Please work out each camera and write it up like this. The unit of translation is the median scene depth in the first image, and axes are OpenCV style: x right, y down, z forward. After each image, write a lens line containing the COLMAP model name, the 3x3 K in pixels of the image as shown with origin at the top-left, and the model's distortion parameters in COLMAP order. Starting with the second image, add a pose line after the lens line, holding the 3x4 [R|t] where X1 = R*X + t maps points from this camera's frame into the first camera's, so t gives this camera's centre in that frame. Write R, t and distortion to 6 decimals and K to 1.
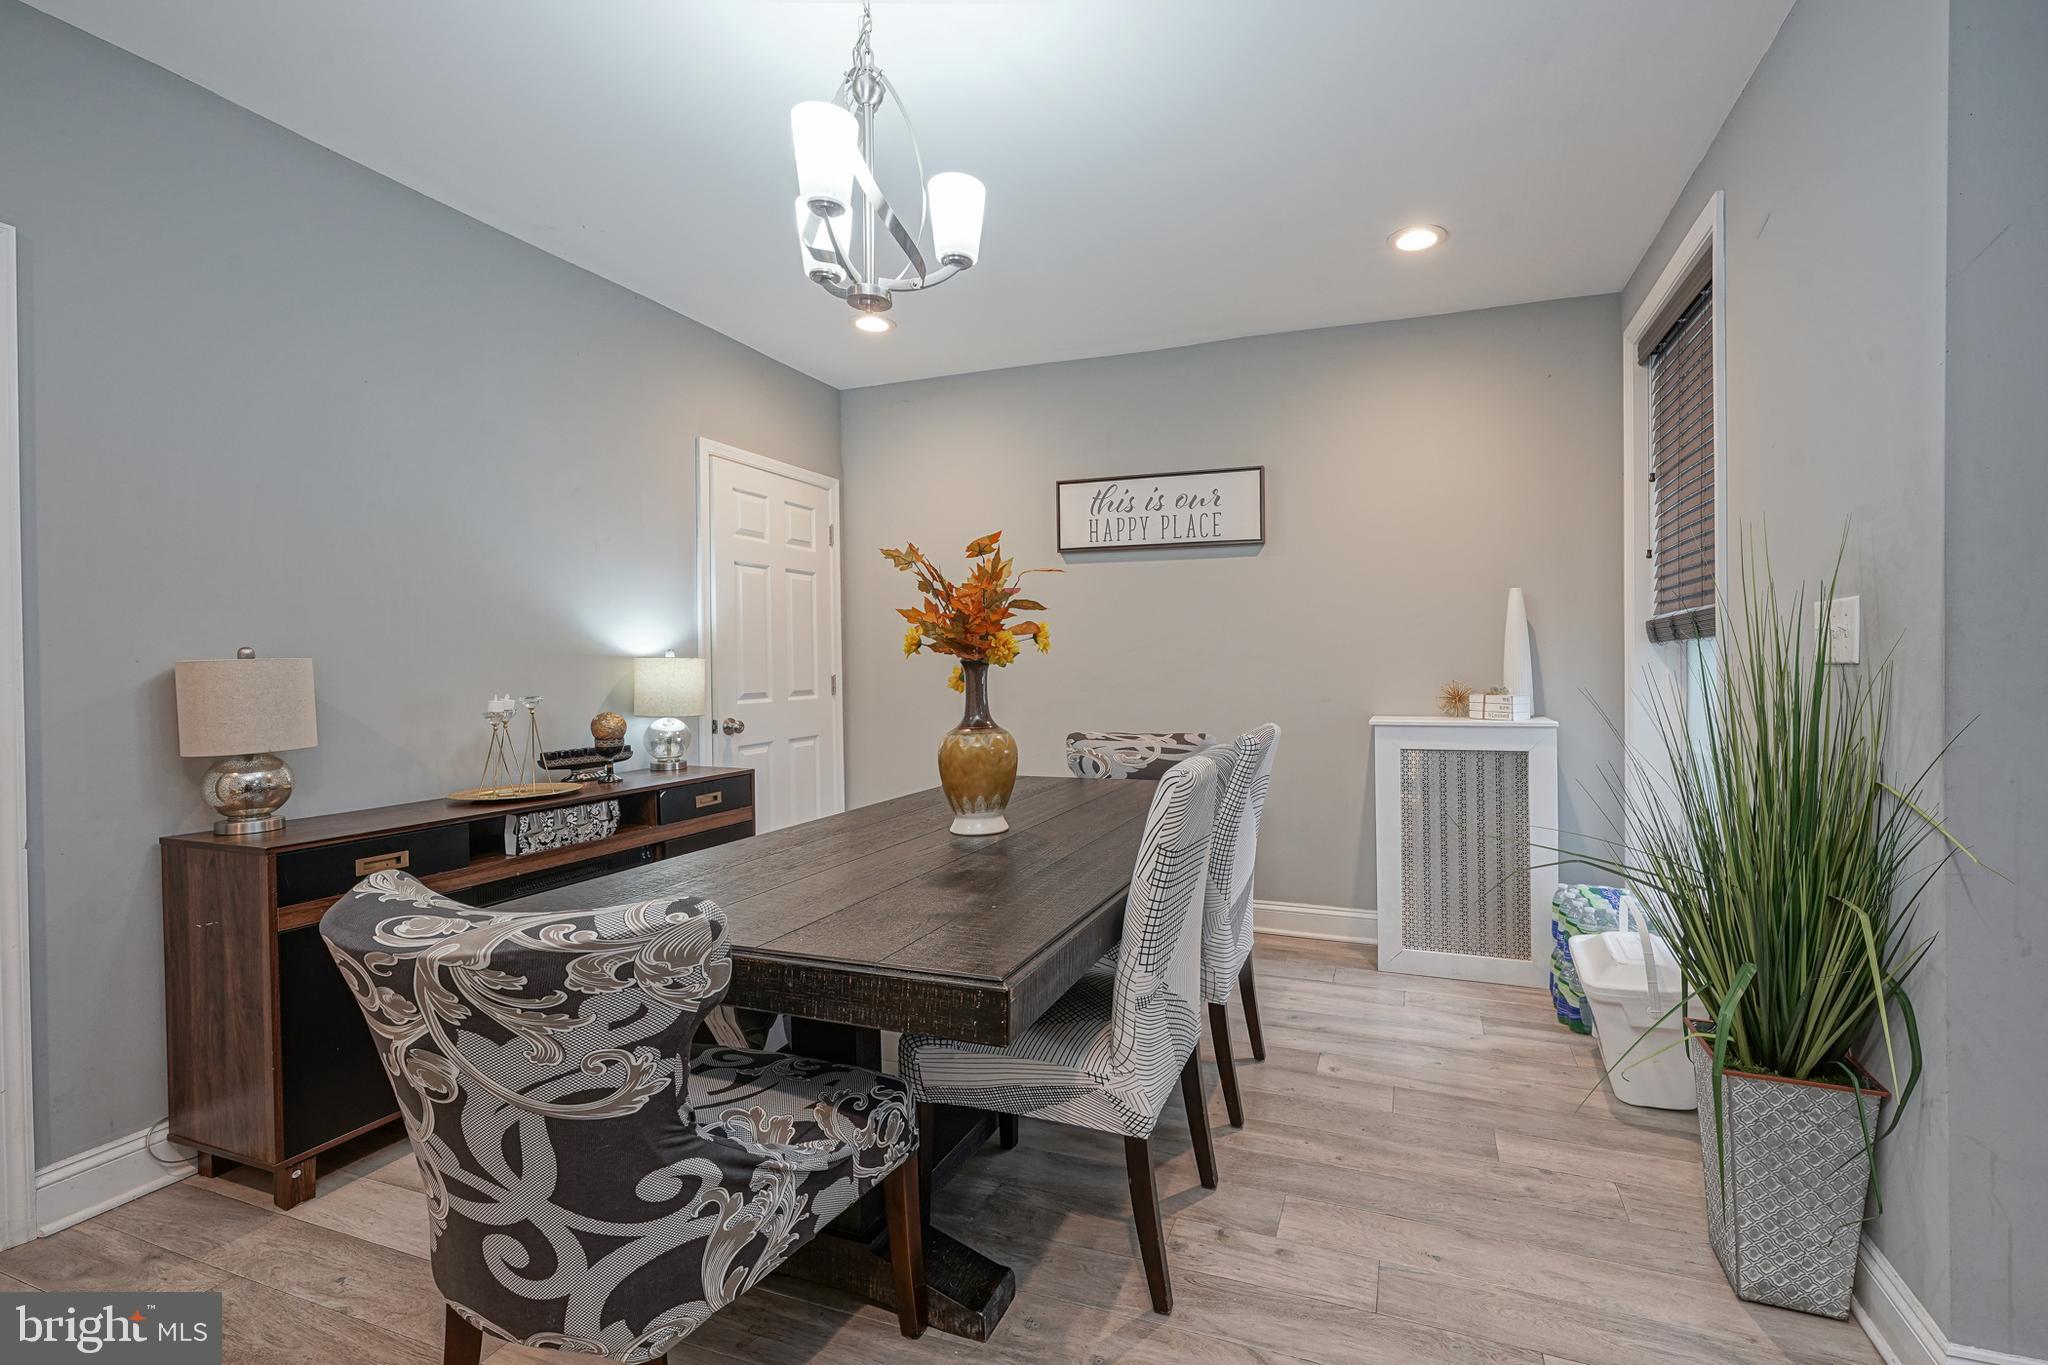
lens RADIAL K [[797.5, 0, 1025.6], [0, 797.5, 673.9], [0, 0, 1]] dist [-0.001888, -0.000036]
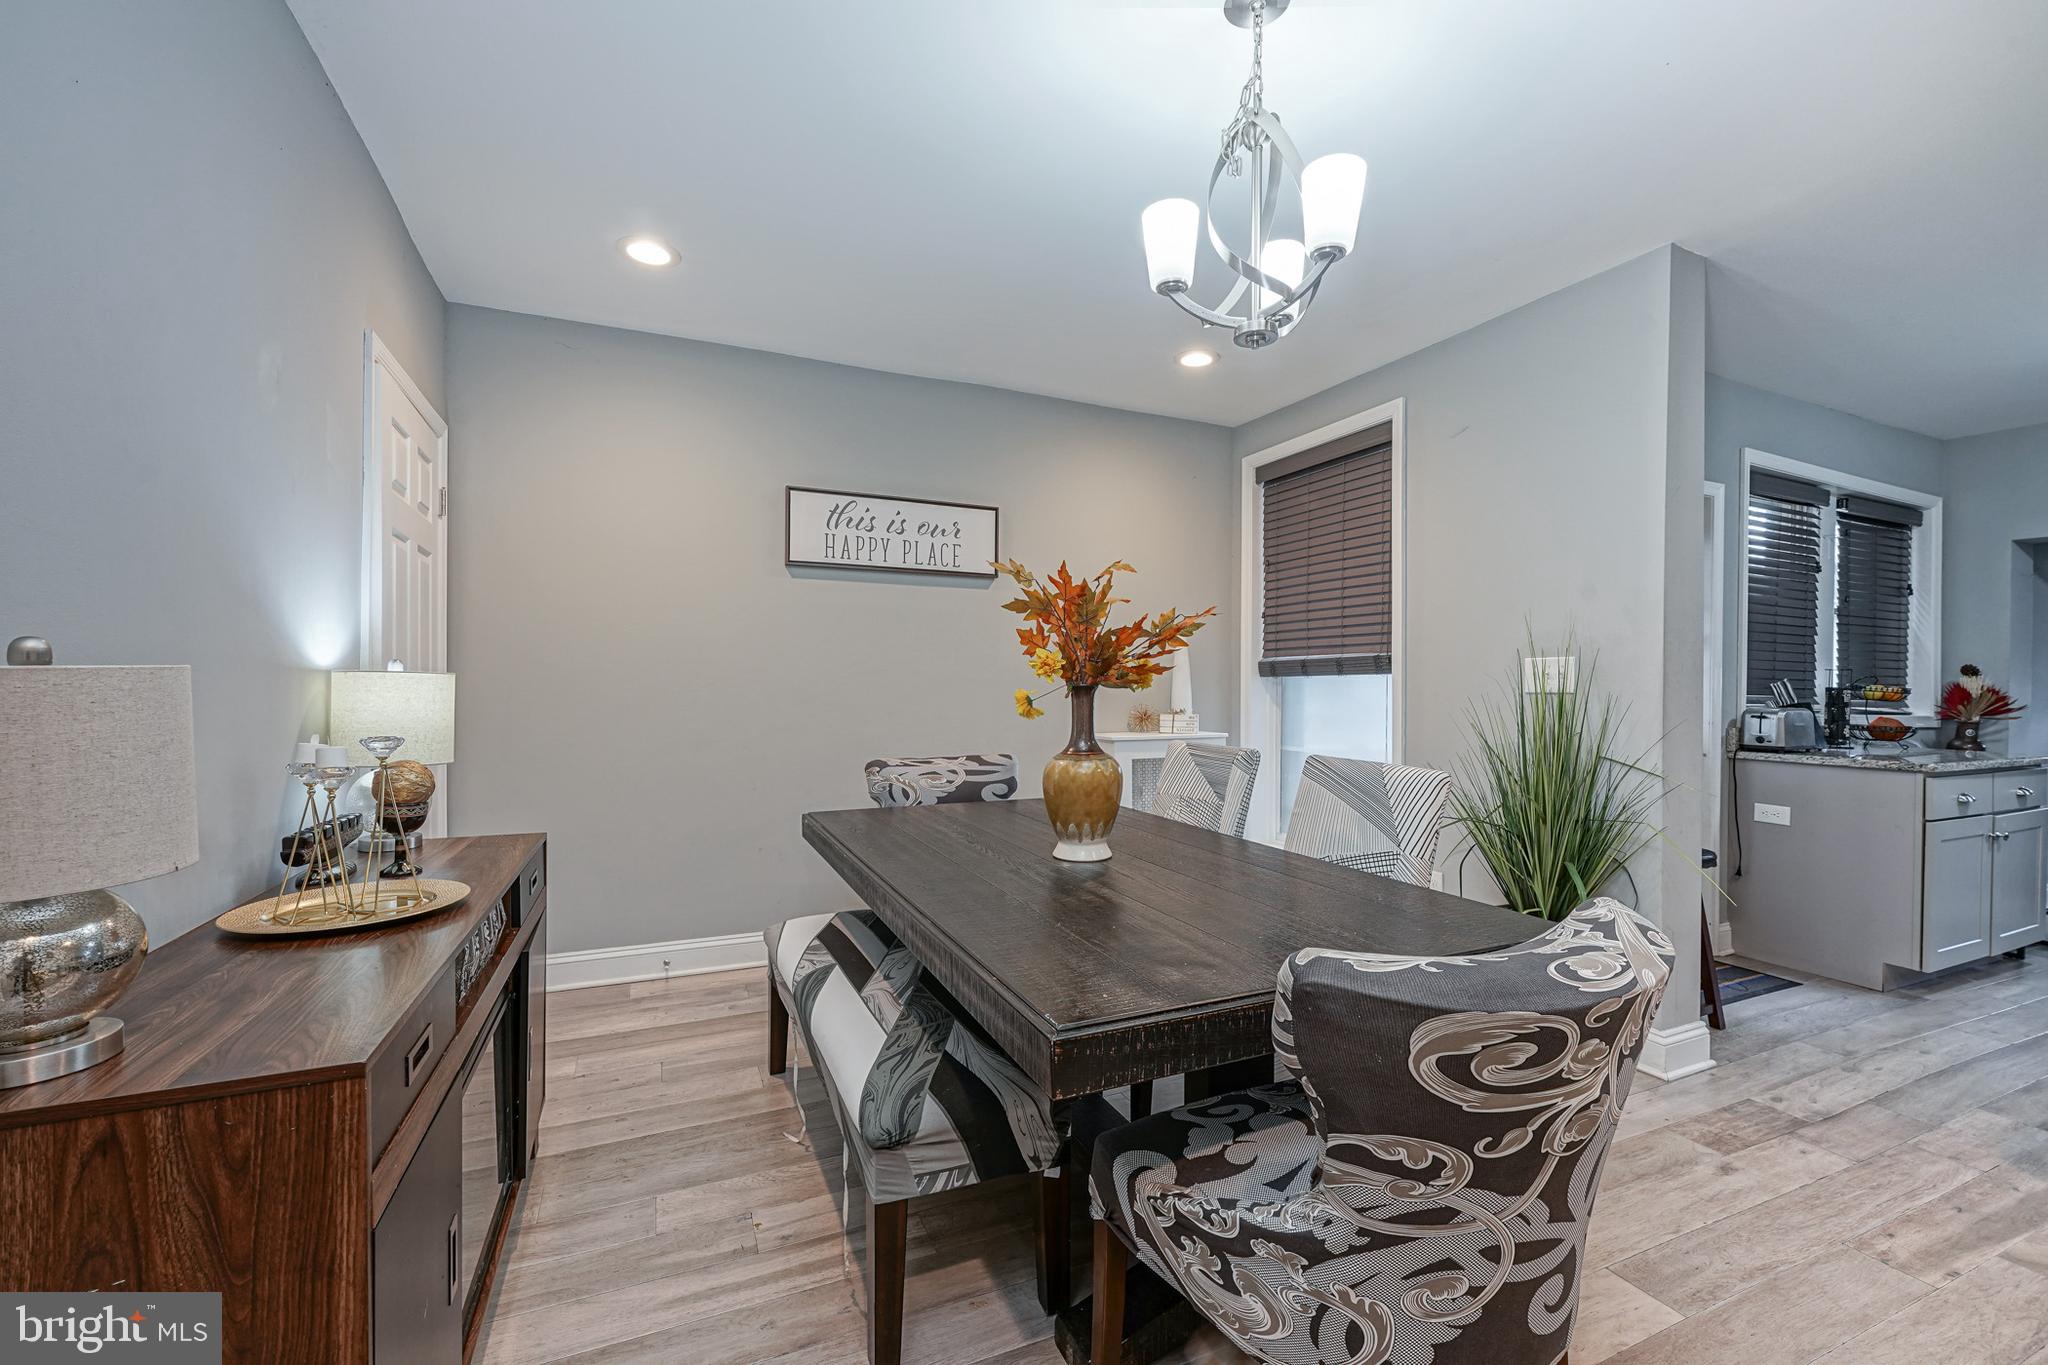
lens RADIAL K [[800.2, 0, 1027.8], [0, 800.2, 693.2], [0, 0, 1]] dist [-0.002615, 0.000526]
pose [[0.745859, 0.003919, 0.666092, -0.435497], [-0.000285, 0.999984, -0.005565, -0.000744], [-0.666104, 0.003961, 0.745849, 0.169481]]
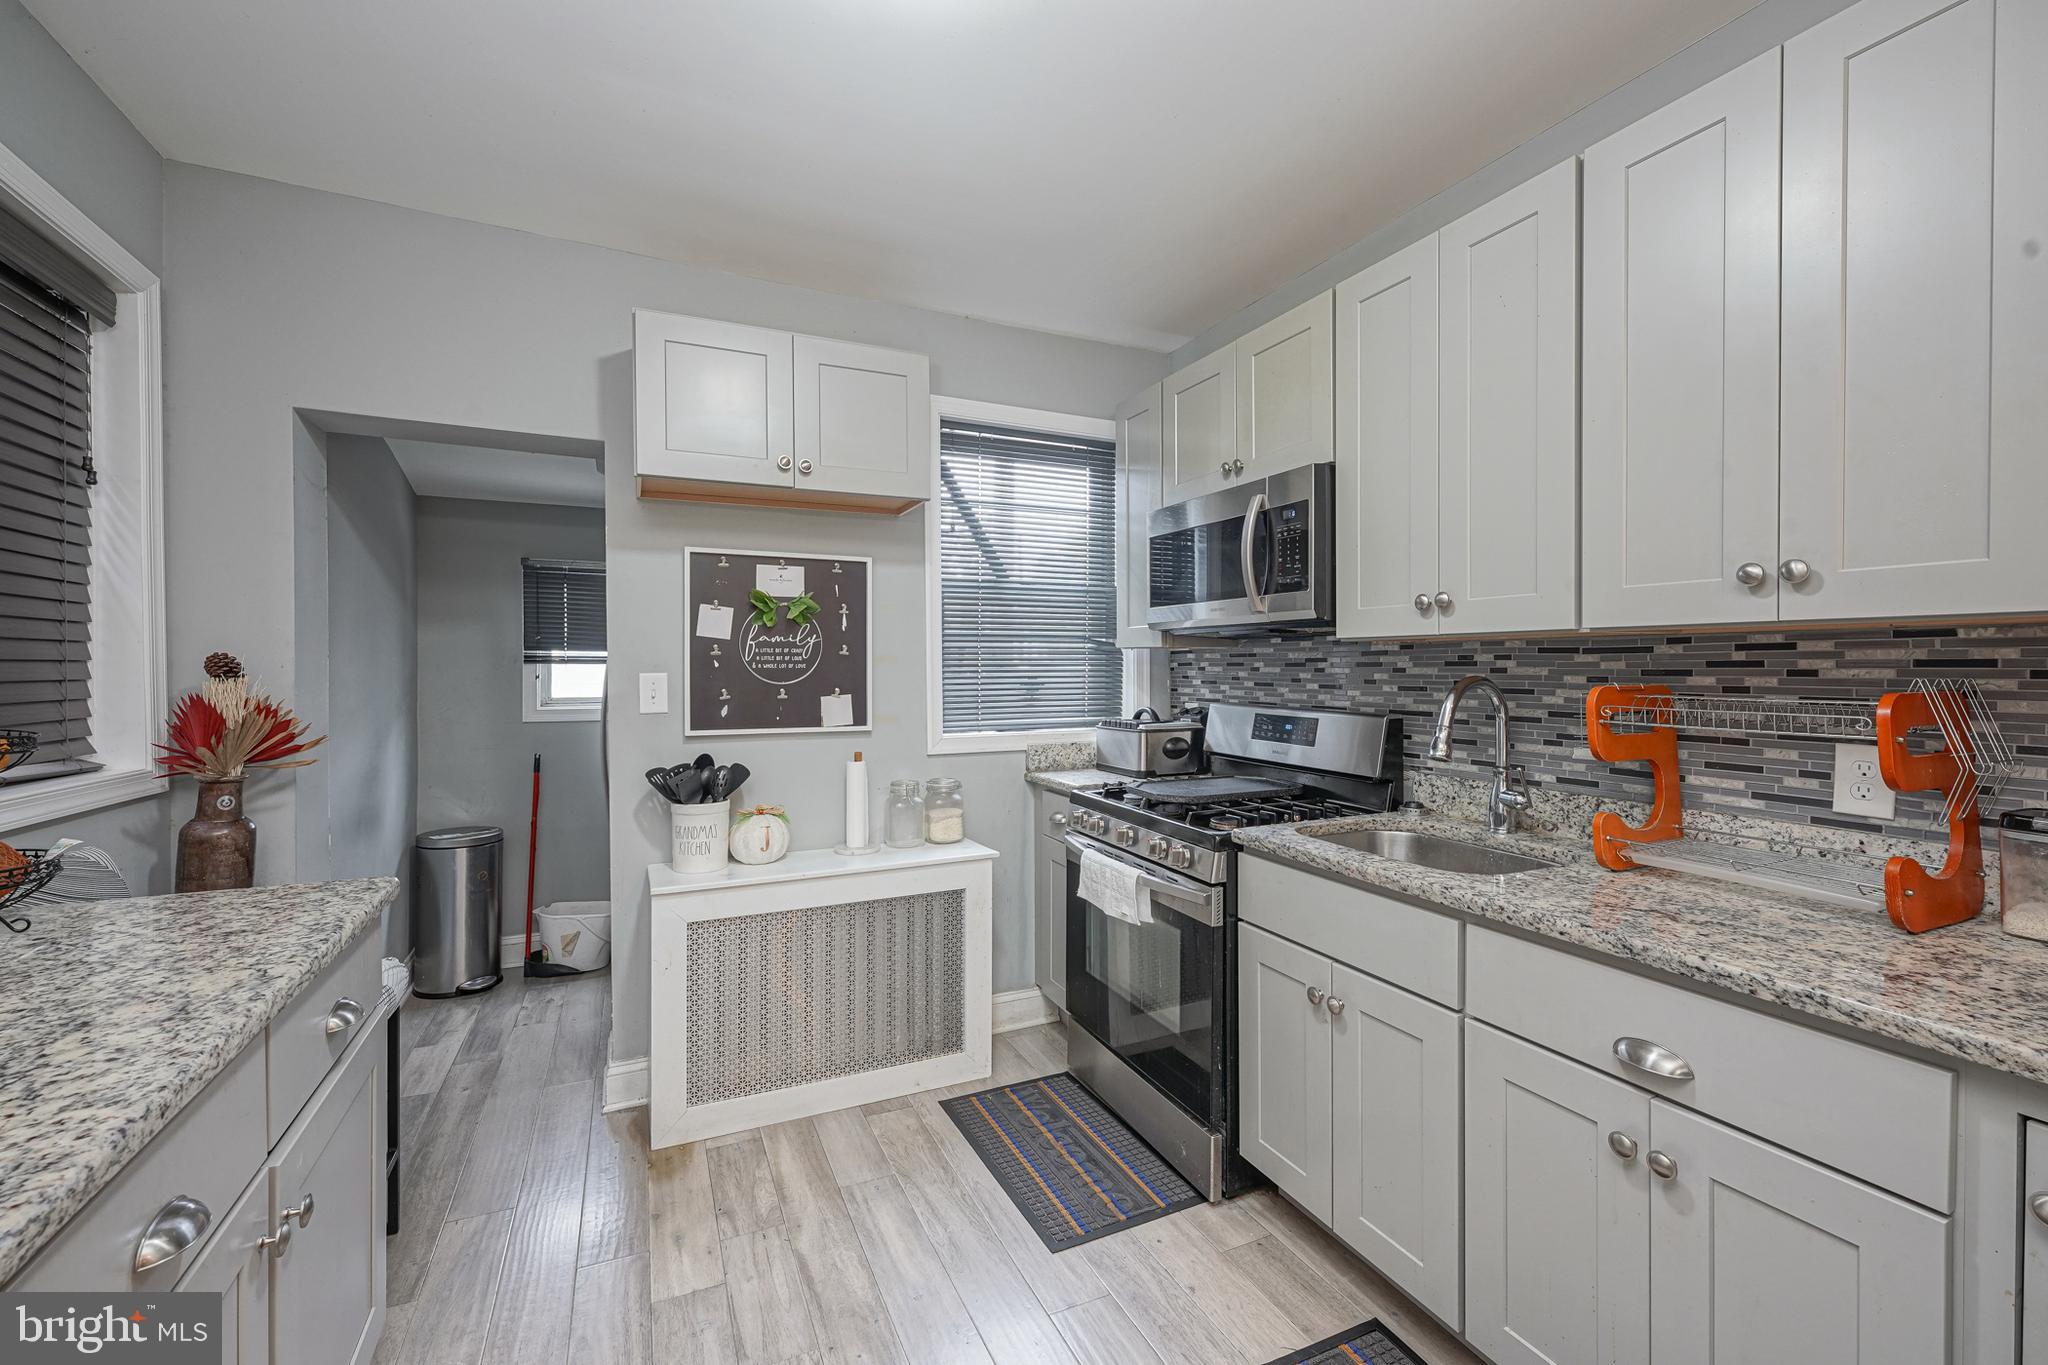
lens RADIAL K [[851.5, 0, 1035.4], [0, 851.5, 676.1], [0, 0, 1]] dist [-0.000786, 0.000167]
pose [[-0.692929, -0.002423, 0.721002, 0.501068], [0.014548, 0.999744, 0.017342, -0.033872], [-0.720859, 0.022506, -0.692716, 0.127876]]
